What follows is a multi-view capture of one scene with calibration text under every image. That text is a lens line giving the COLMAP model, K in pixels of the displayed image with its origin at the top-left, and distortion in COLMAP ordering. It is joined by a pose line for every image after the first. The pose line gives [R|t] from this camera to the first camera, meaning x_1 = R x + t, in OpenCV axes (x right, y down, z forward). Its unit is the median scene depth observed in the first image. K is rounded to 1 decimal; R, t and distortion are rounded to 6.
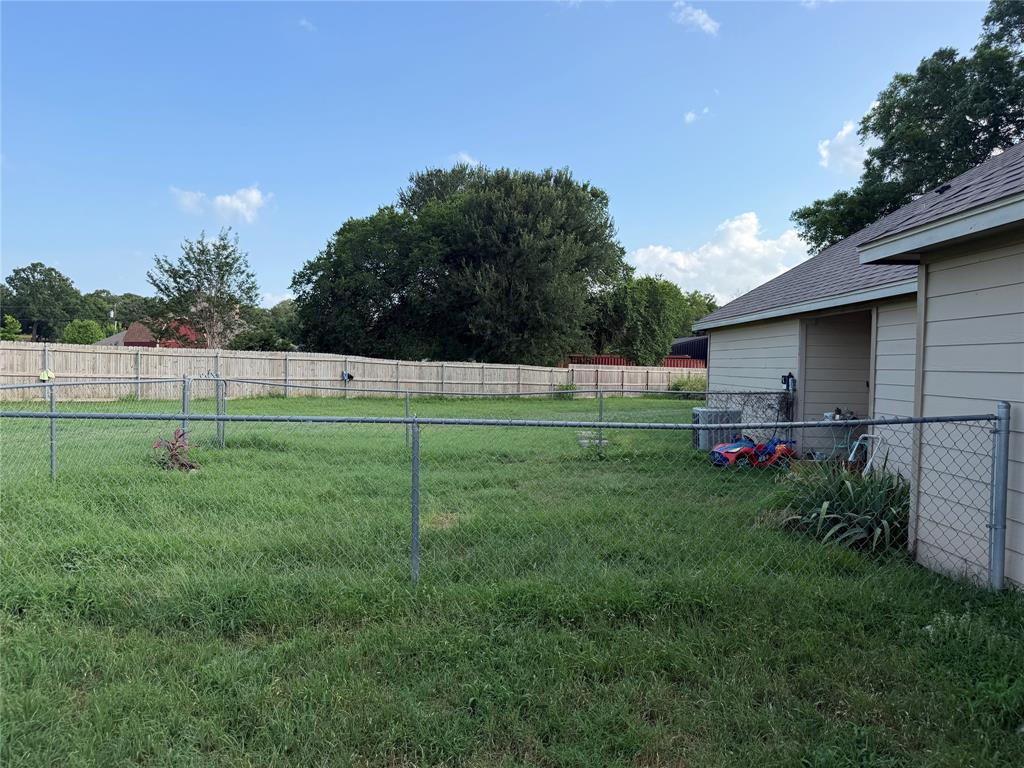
lens RADIAL K [[748.2, 0, 510.4], [0, 748.2, 385.5], [0, 0, 1]] dist [-0.003735, -0.000916]
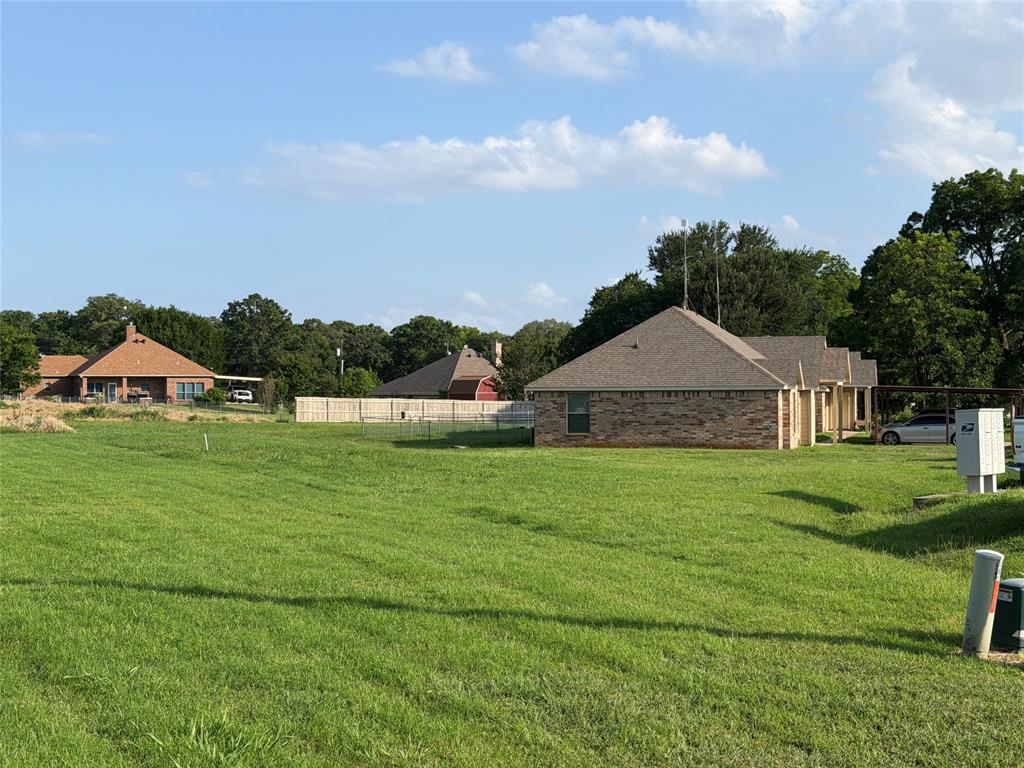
lens RADIAL K [[1505.3, 0, 512.3], [0, 1505.3, 375.8], [0, 0, 1]] dist [0.130786, 0.000000]
pose [[0.959206, -0.019923, -0.282006, 0.140535], [0.006569, 0.998815, -0.048220, 0.015634], [0.282633, 0.044401, 0.958200, -0.580663]]
